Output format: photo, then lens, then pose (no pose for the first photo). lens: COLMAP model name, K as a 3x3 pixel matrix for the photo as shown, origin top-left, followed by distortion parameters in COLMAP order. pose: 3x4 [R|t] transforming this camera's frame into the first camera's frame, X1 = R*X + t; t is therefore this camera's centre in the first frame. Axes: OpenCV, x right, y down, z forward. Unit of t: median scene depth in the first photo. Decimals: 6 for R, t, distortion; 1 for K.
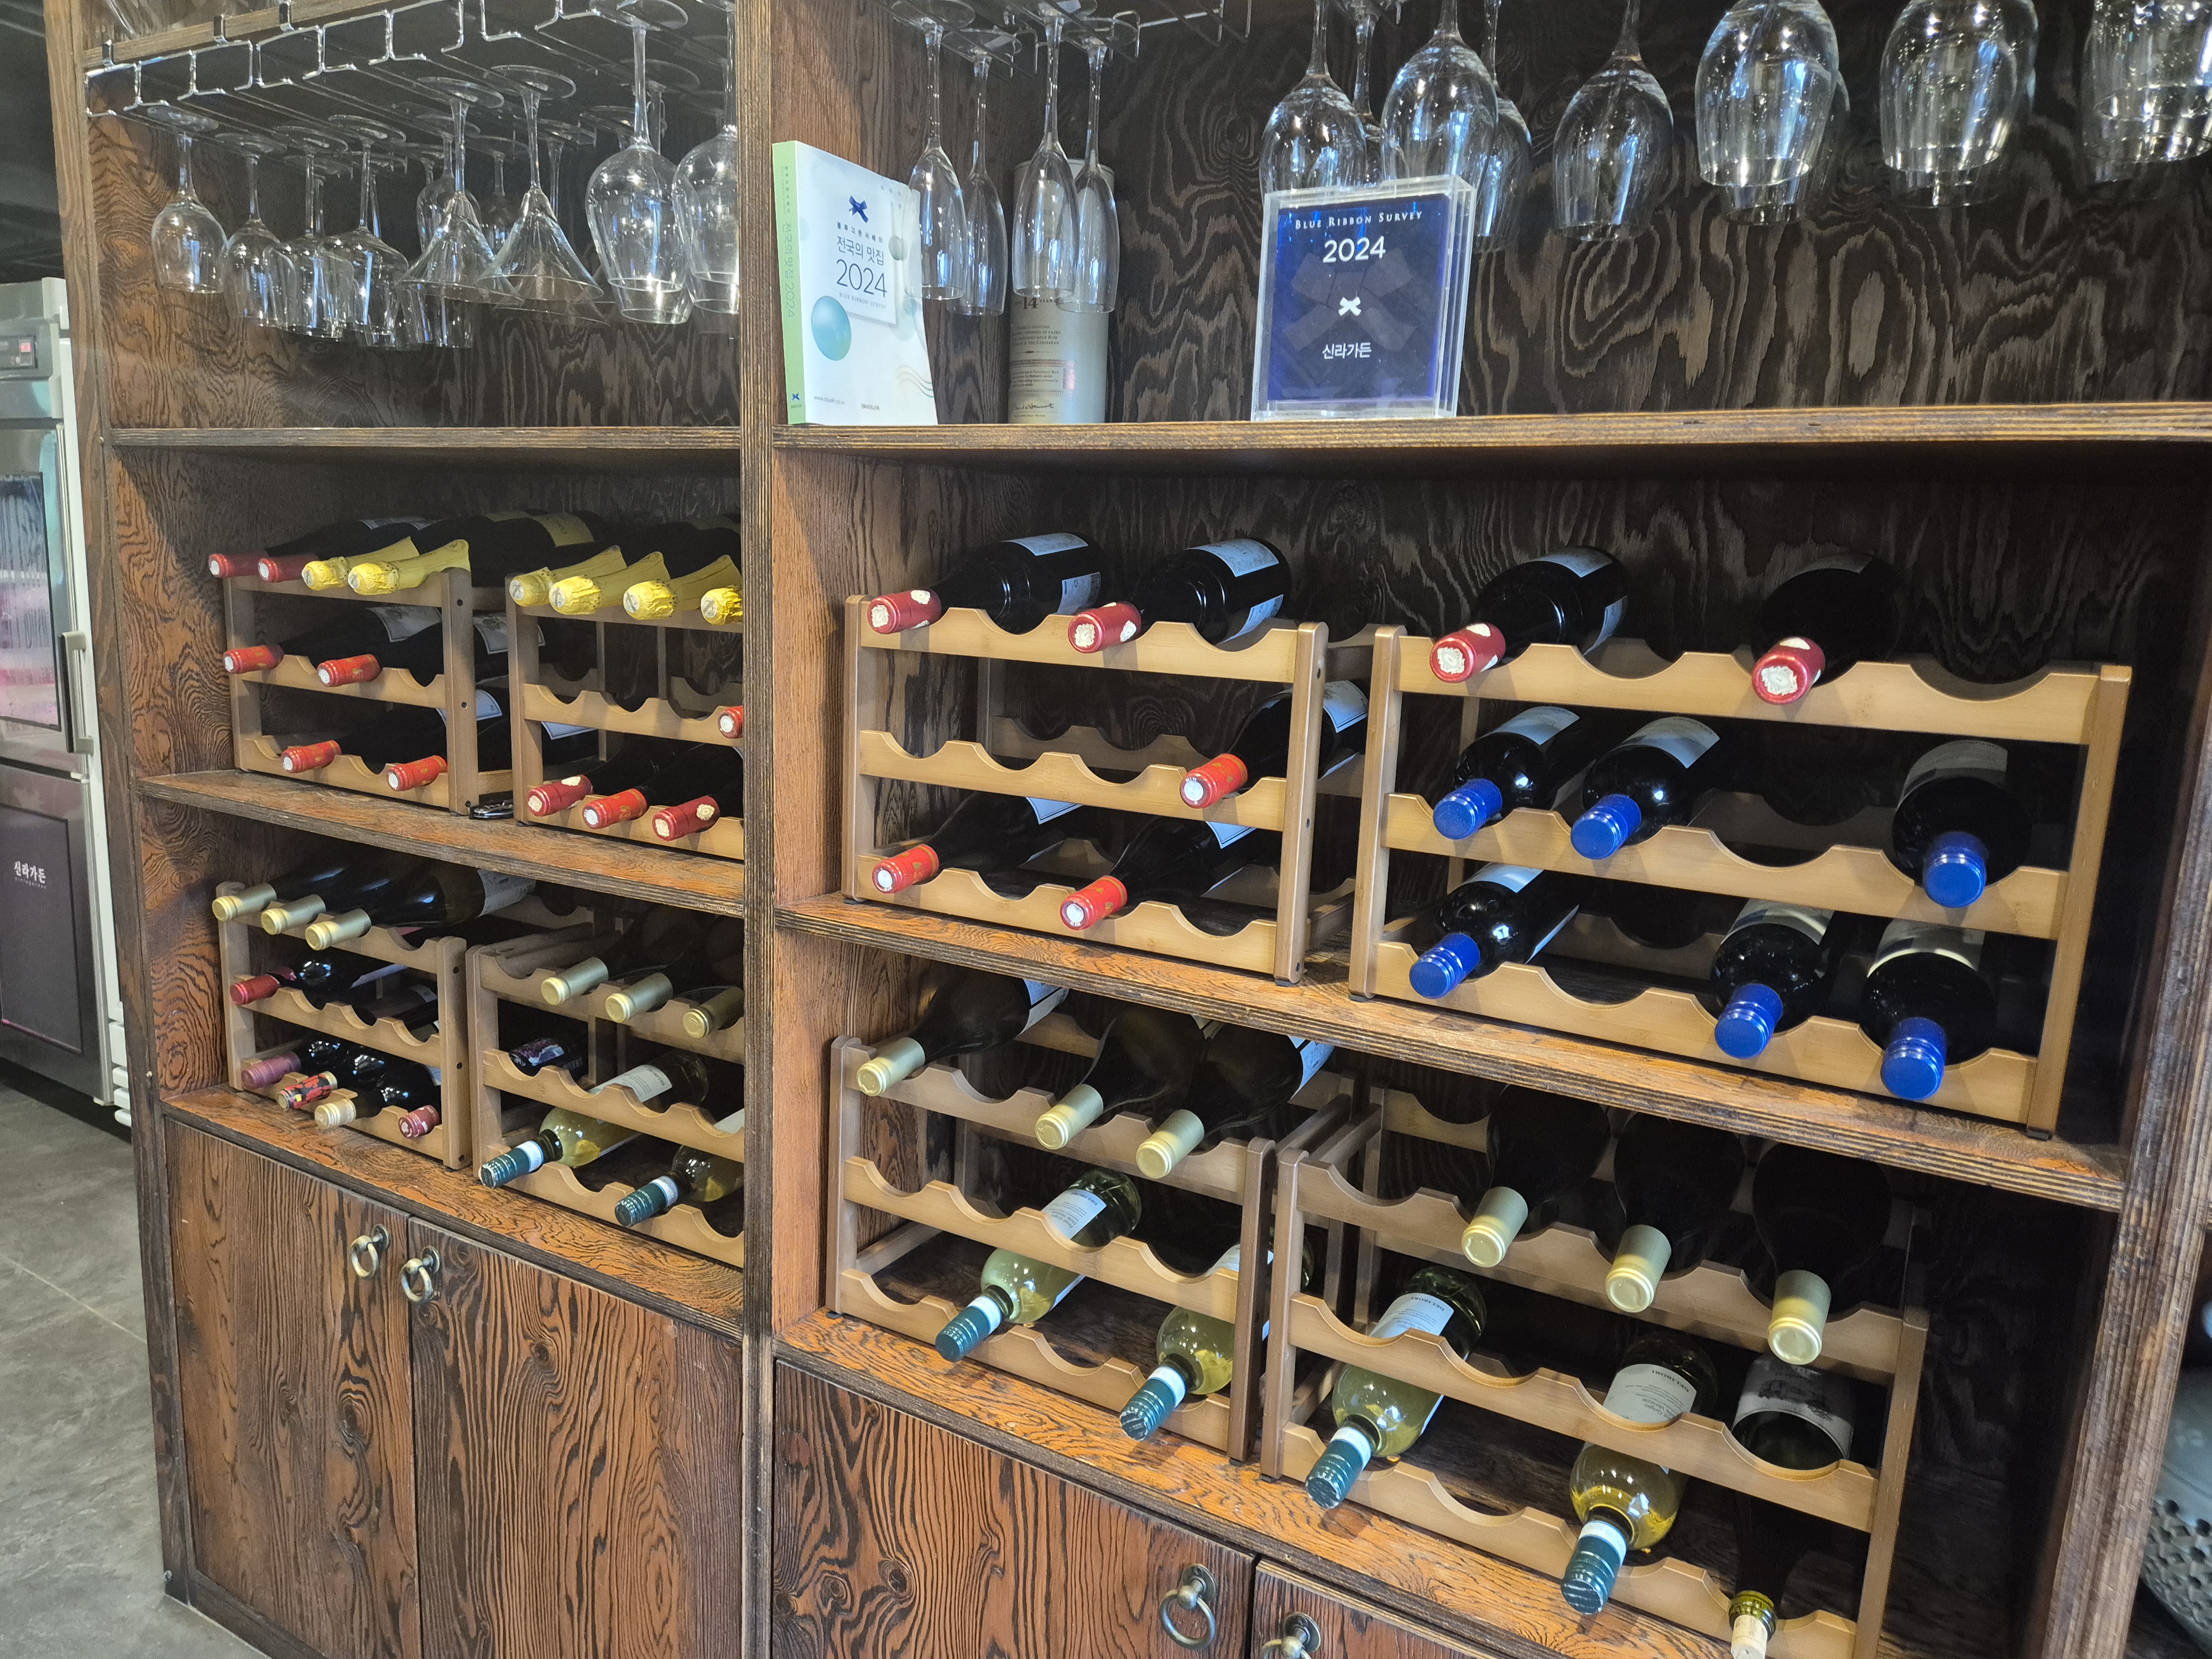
lens RADIAL K [[1456.4, 0, 1106.0], [0, 1456.4, 829.5], [0, 0, 1]] dist [0.068717, -0.084411]
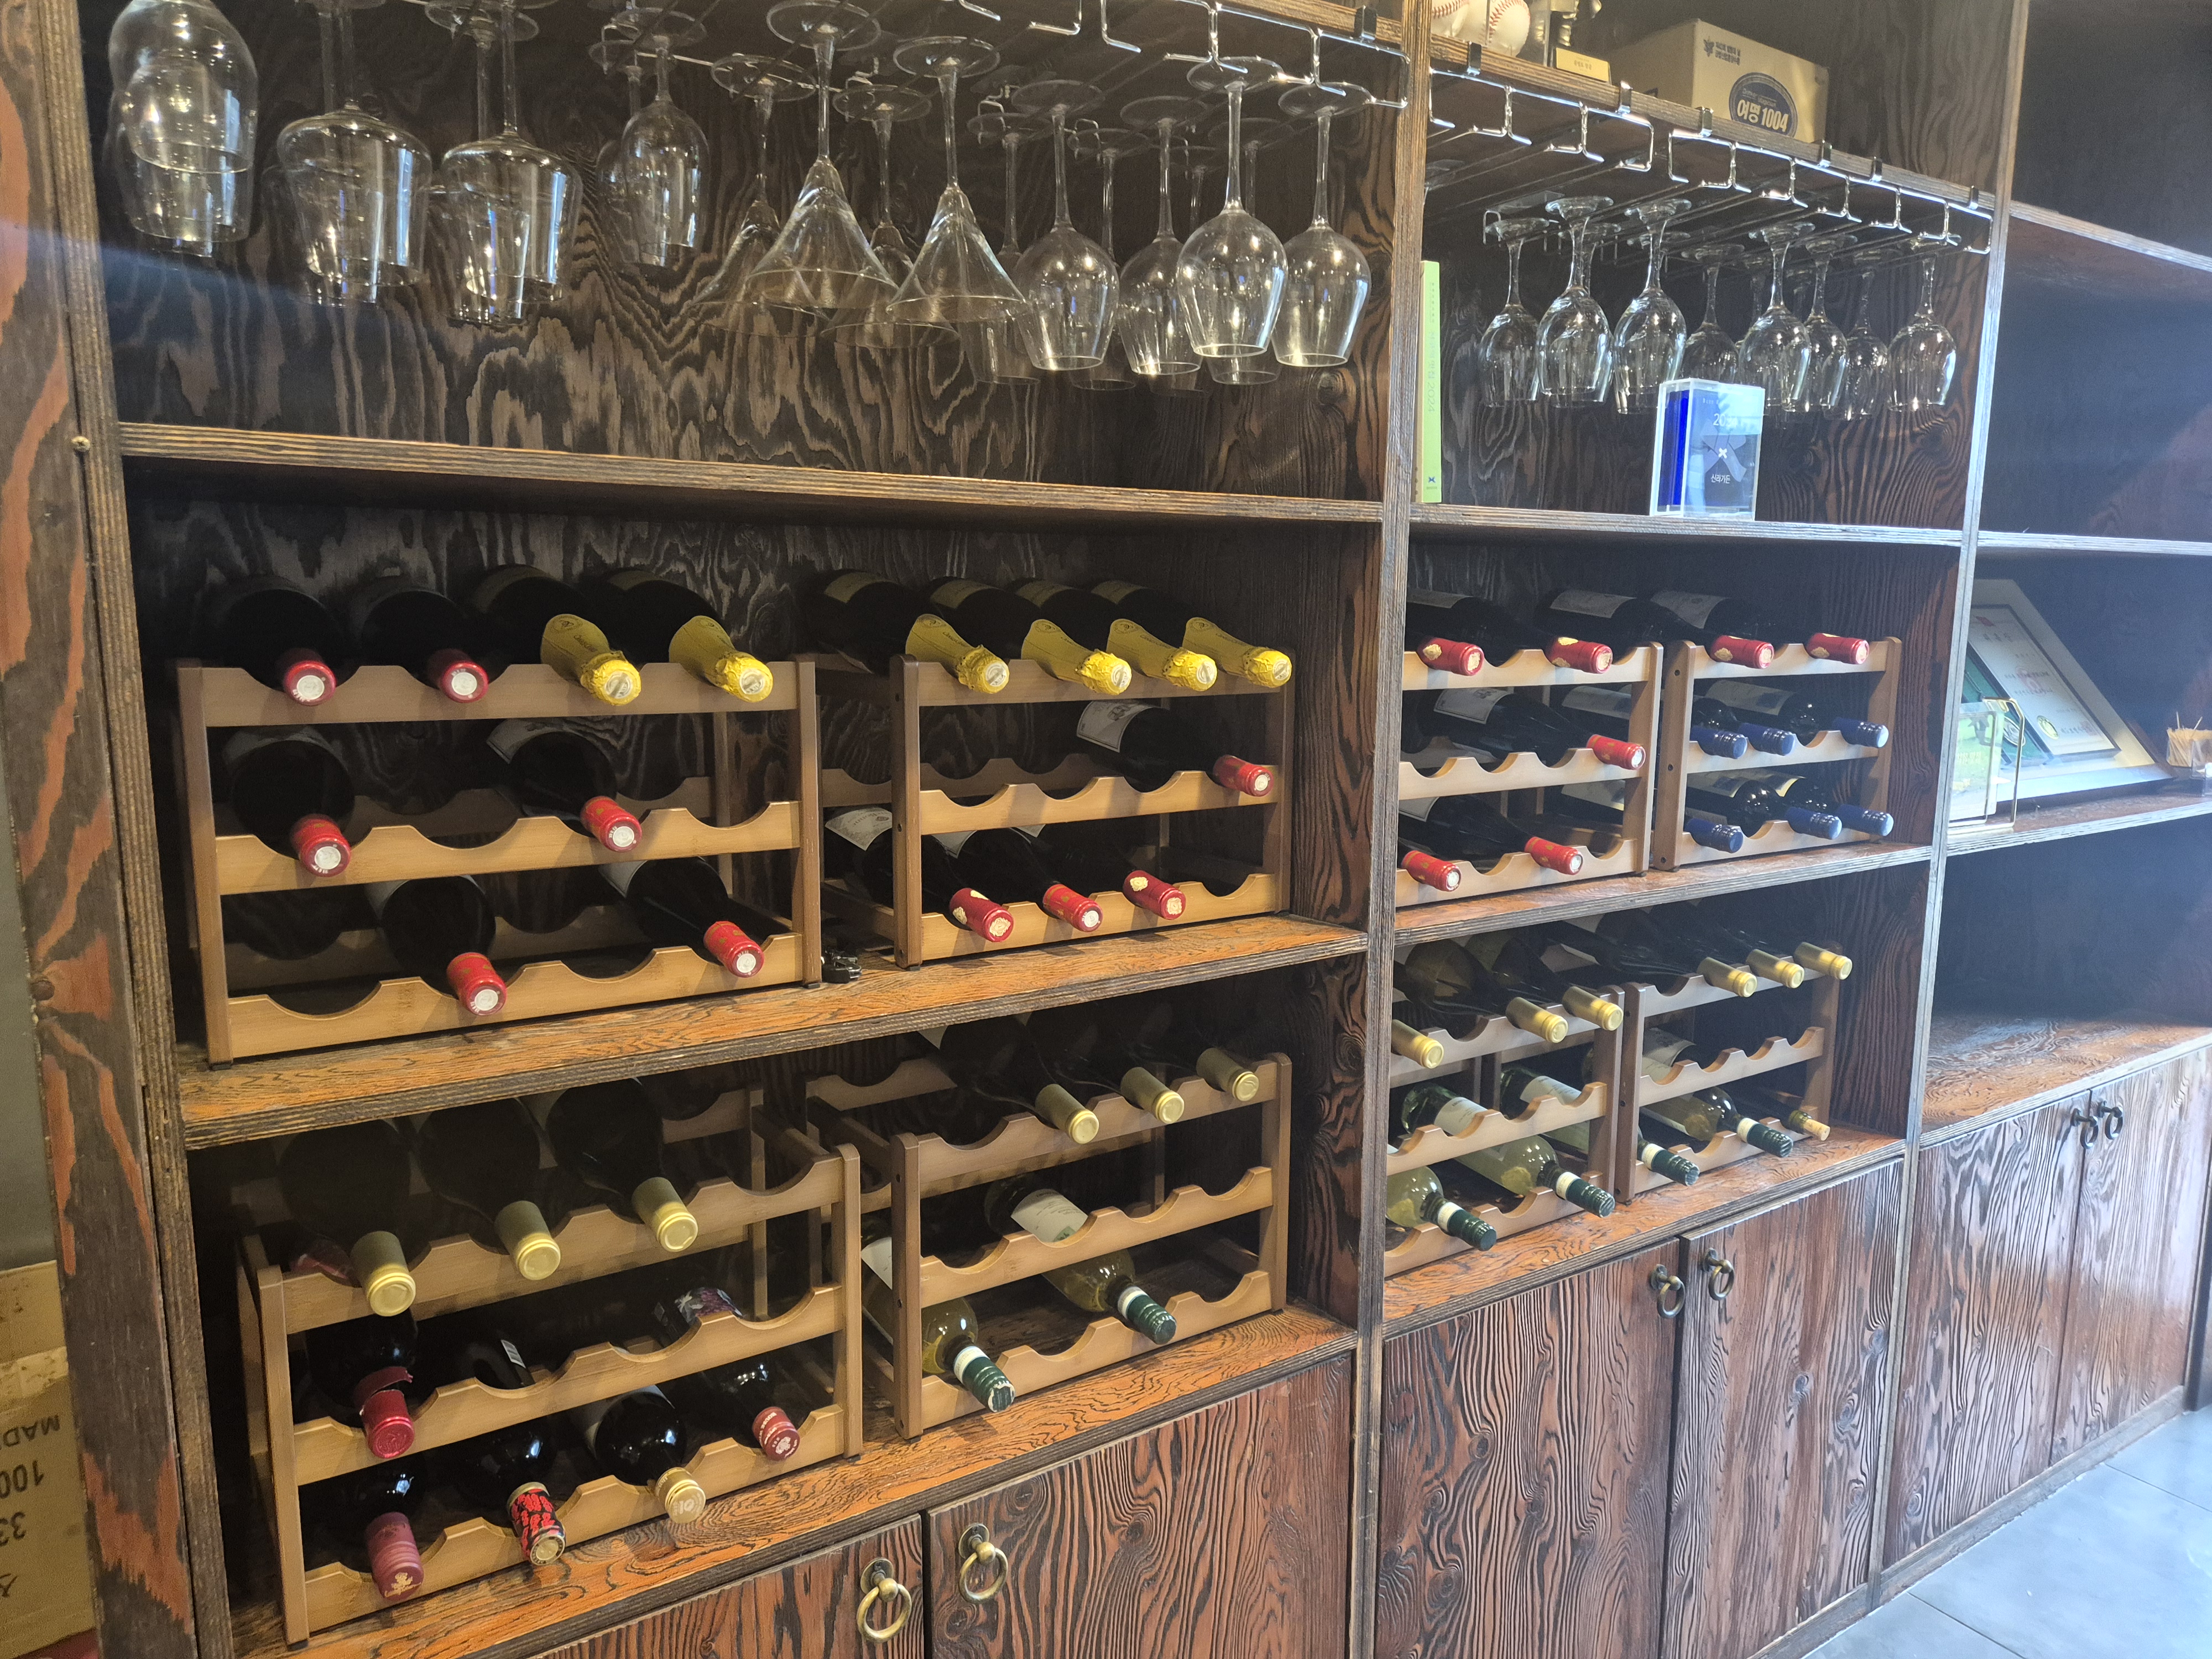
lens RADIAL K [[1351.4, 0, 1103.9], [0, 1351.4, 803.2], [0, 0, 1]] dist [0.043487, -0.000585]
pose [[0.475446, -0.167750, 0.863603, -1.162869], [0.170252, 0.980639, 0.096753, -0.173947], [-0.863114, 0.101029, 0.494801, 0.647205]]
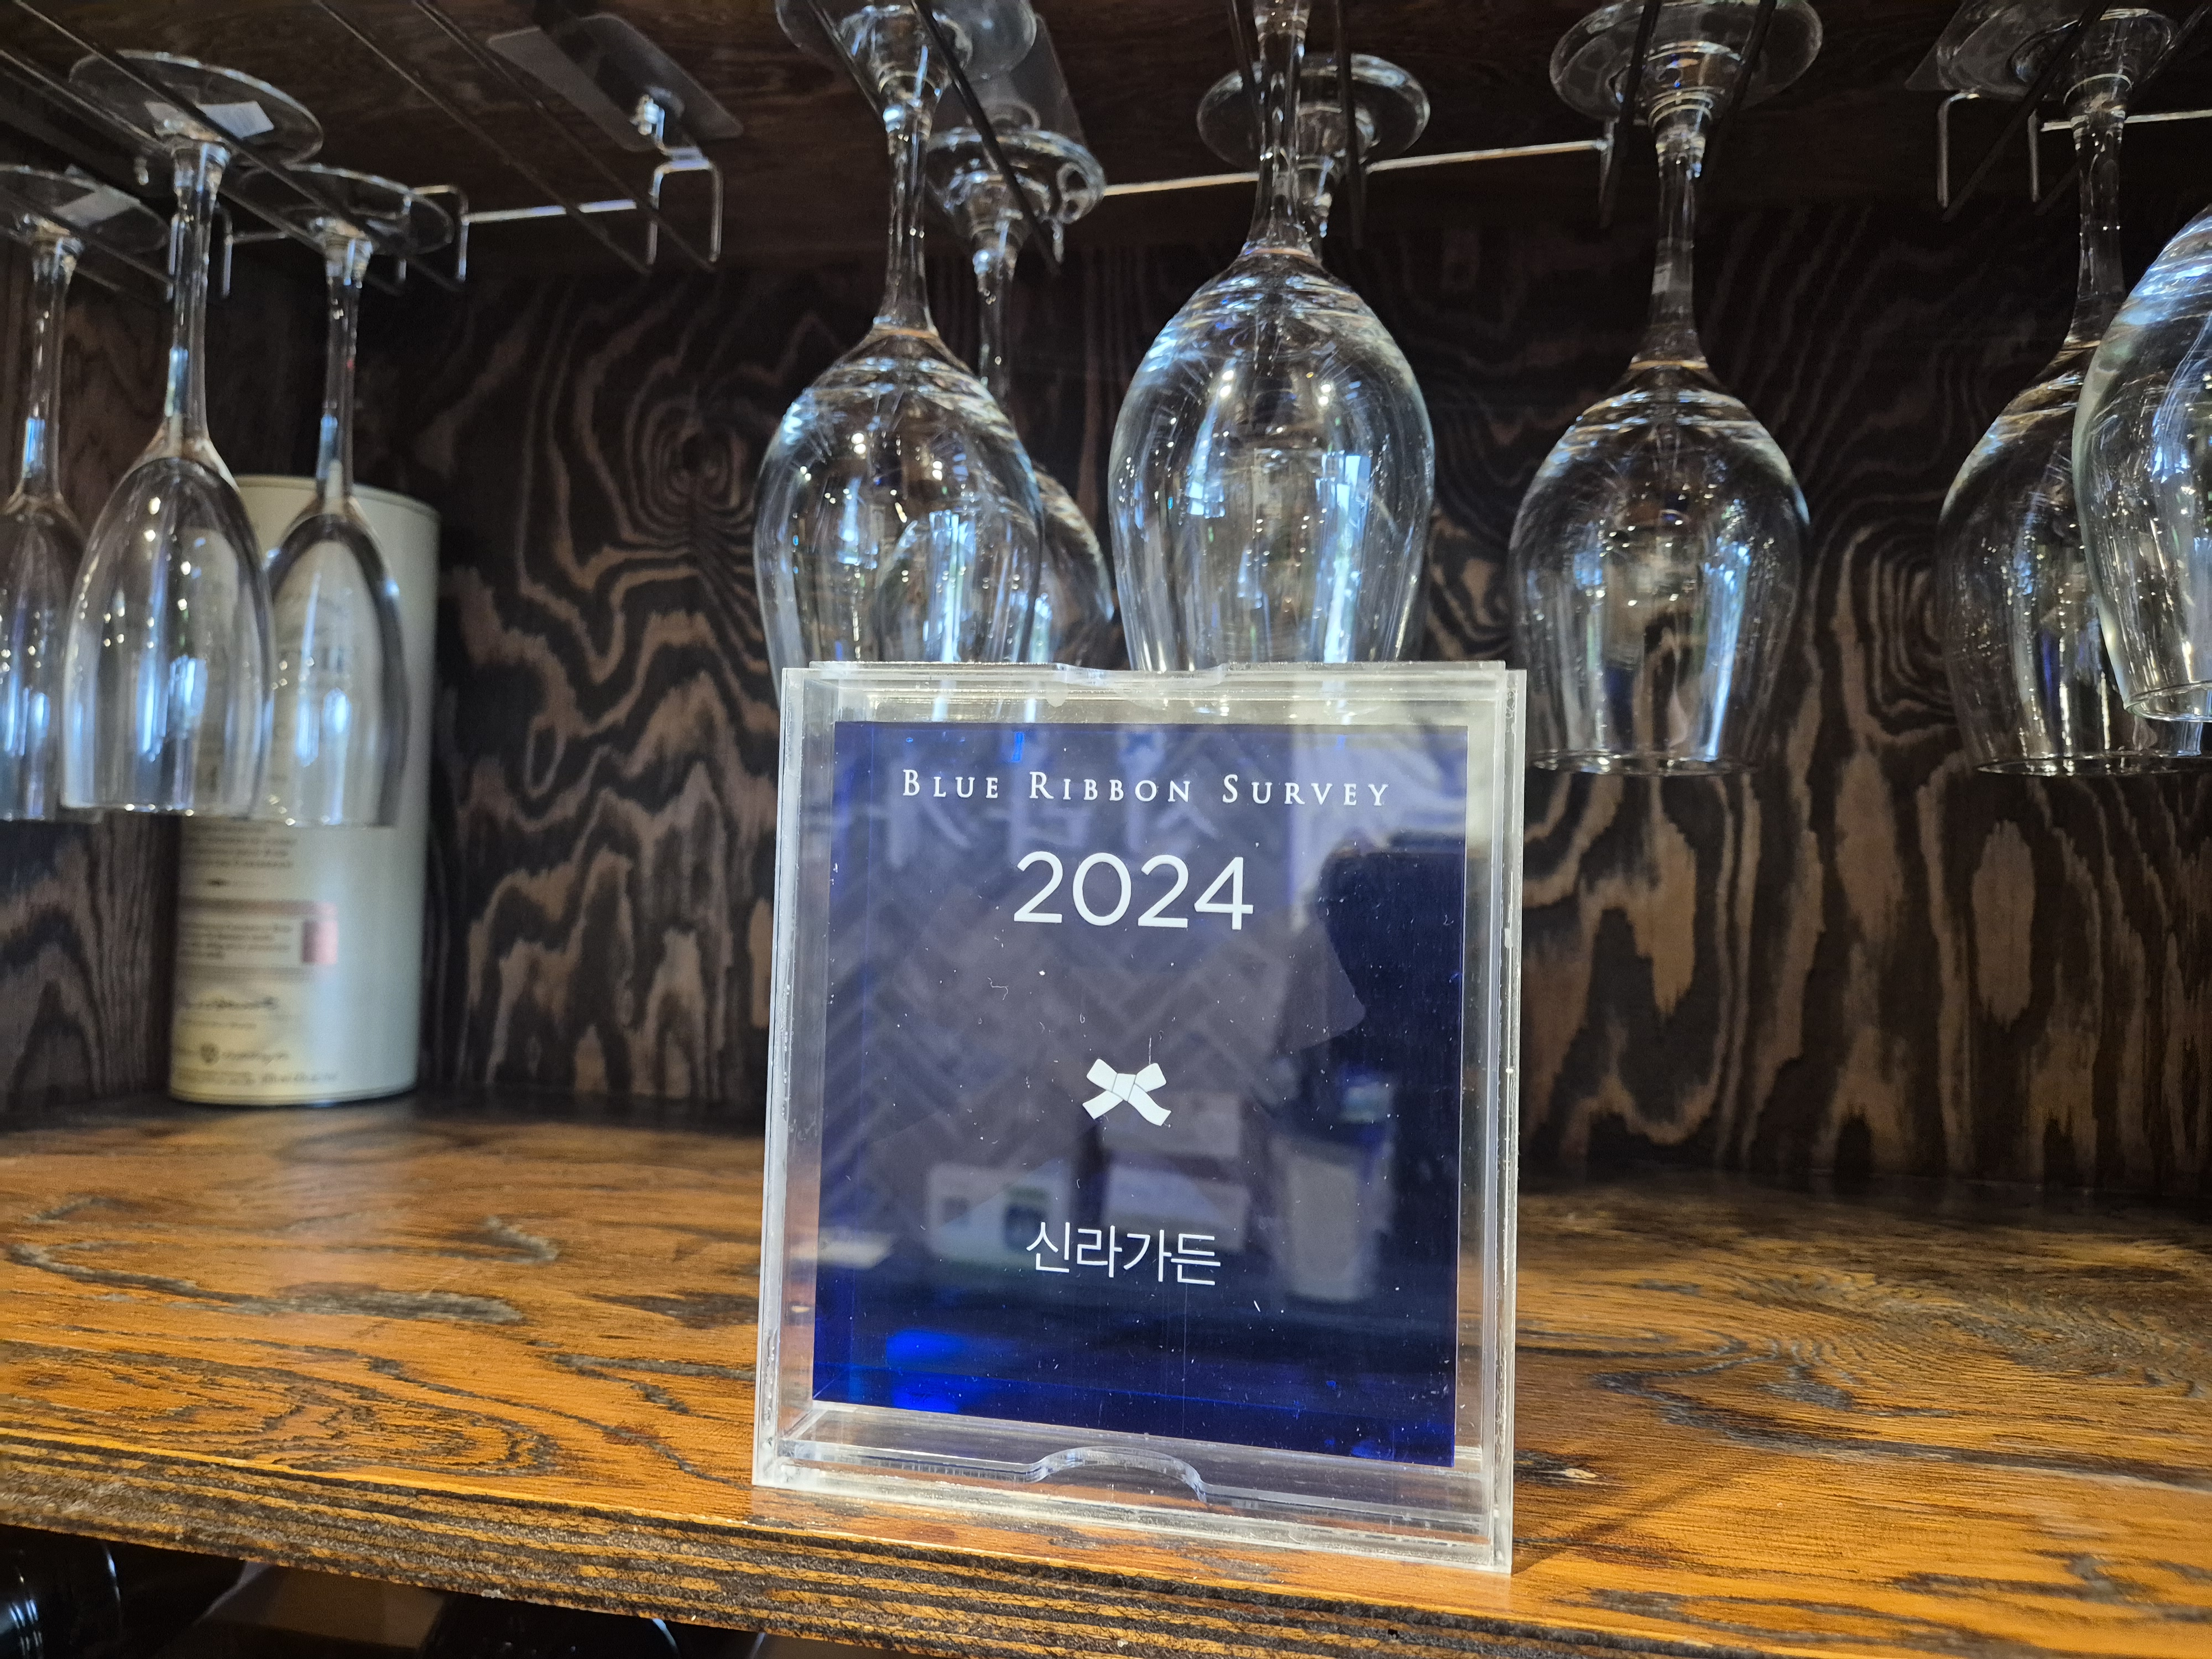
lens RADIAL K [[1465.2, 0, 1140.8], [0, 1465.2, 838.0], [0, 0, 1]] dist [0.040510, -0.086736]
pose [[0.937416, -0.005156, 0.348172, 0.058005], [0.074253, 0.979852, -0.185408, -0.264219], [-0.340201, 0.199657, 0.918912, 0.561692]]
